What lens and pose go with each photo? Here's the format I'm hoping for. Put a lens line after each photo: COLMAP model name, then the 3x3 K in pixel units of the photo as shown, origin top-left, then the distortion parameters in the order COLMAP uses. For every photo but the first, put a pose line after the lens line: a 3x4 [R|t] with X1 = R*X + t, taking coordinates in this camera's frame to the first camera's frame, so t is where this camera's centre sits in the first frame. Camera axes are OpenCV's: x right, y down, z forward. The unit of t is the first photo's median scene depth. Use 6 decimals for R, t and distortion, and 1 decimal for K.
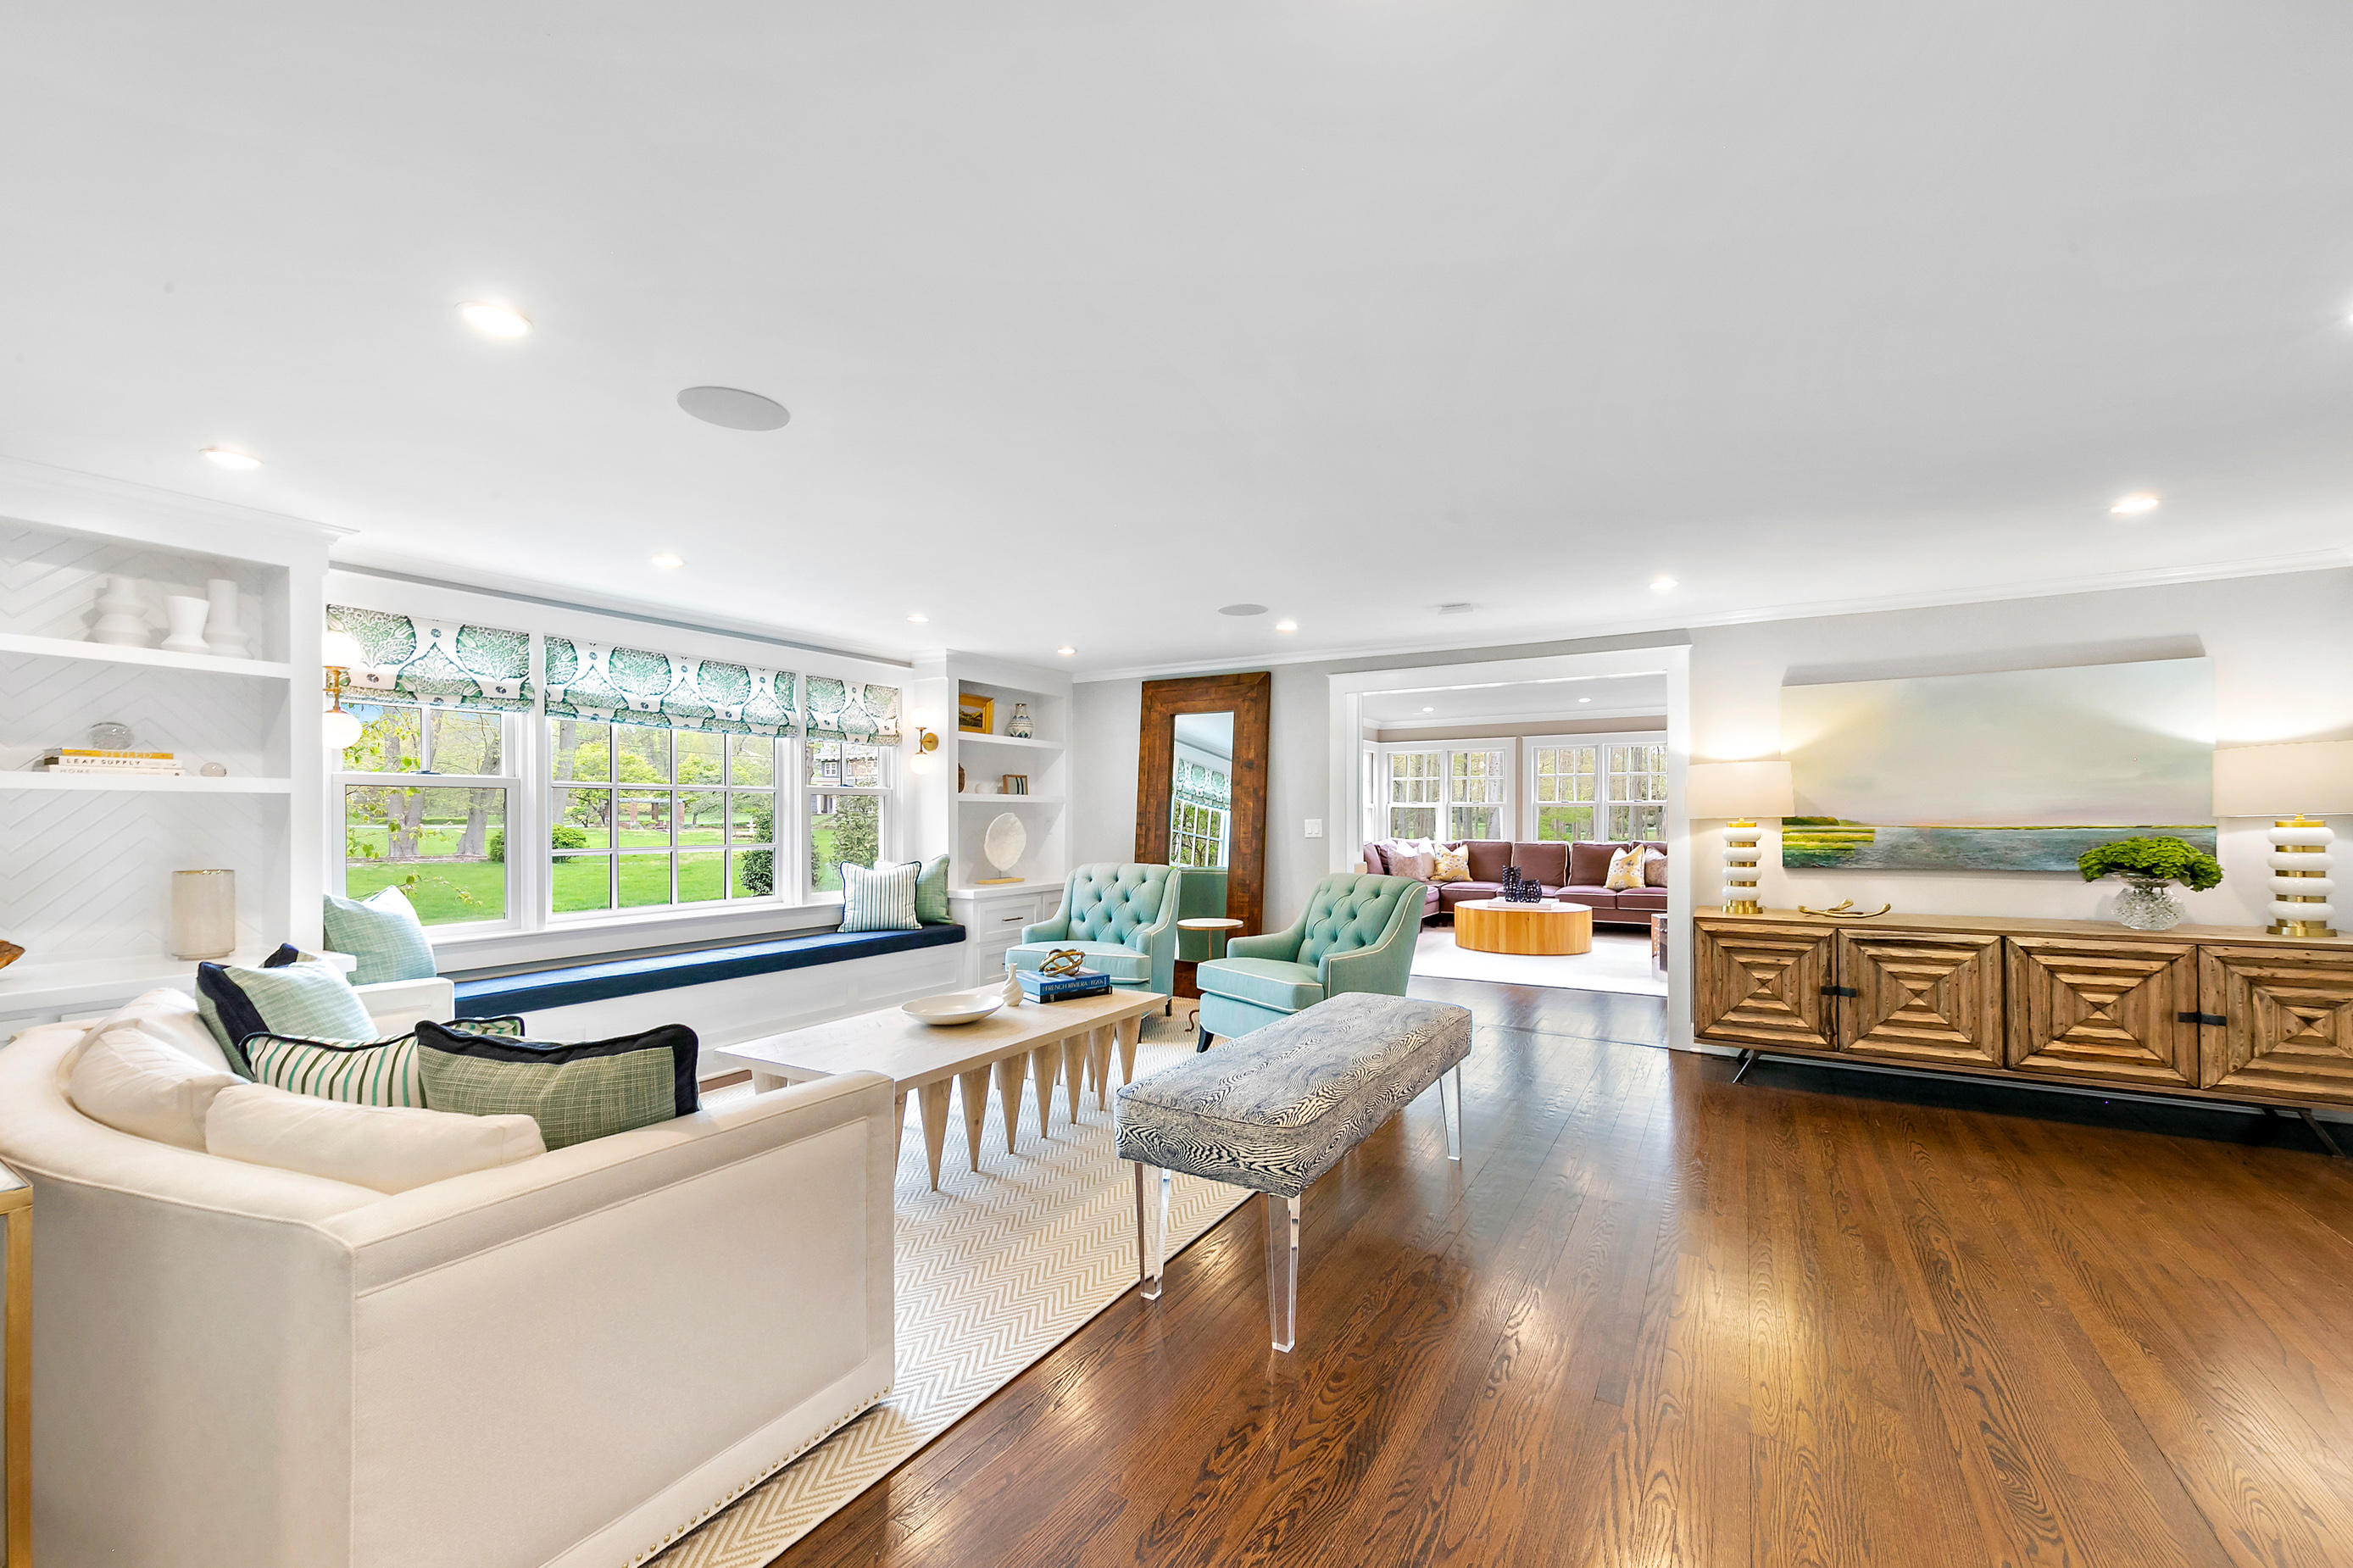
lens RADIAL K [[952.8, 0, 1184.1], [0, 952.8, 800.8], [0, 0, 1]] dist [0.008039, -0.000168]
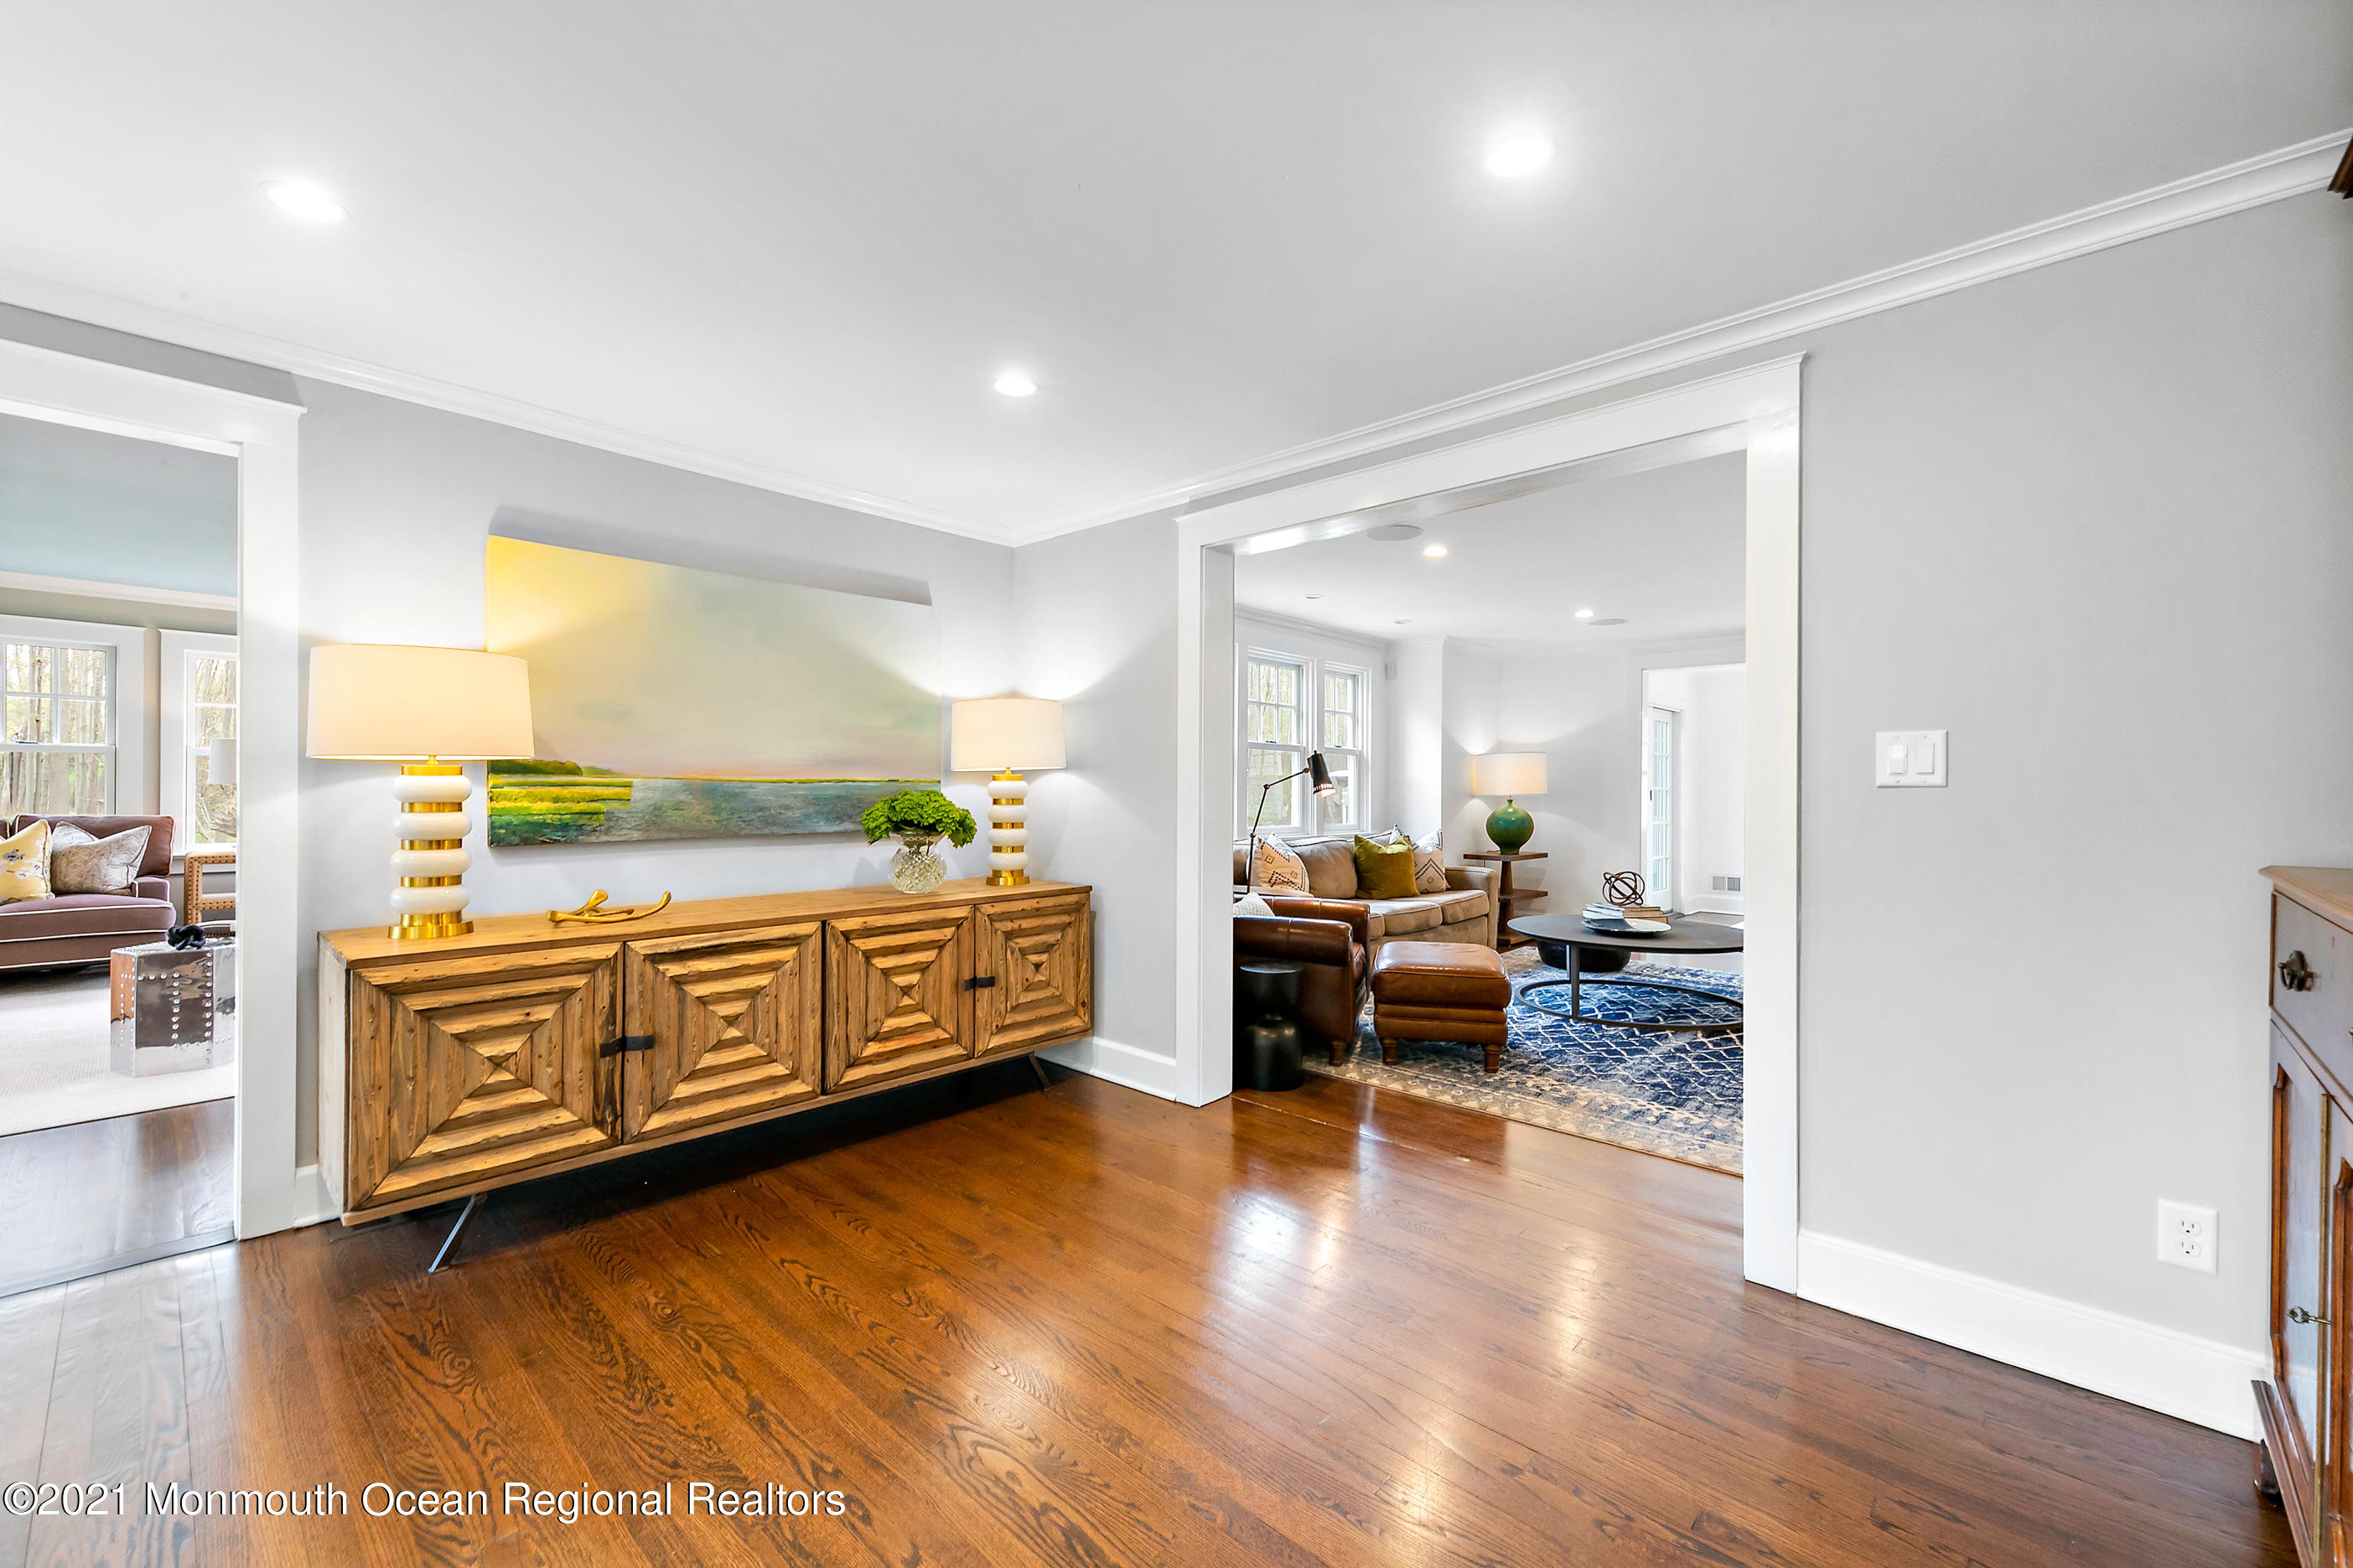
lens RADIAL K [[952.7, 0, 1184.1], [0, 952.7, 800.8], [0, 0, 1]] dist [0.008039, -0.000168]
pose [[0.211592, -0.007295, 0.977331, 0.172117], [-0.022707, 0.999666, 0.012378, 0.029326], [-0.977094, -0.024811, 0.211356, 0.544952]]
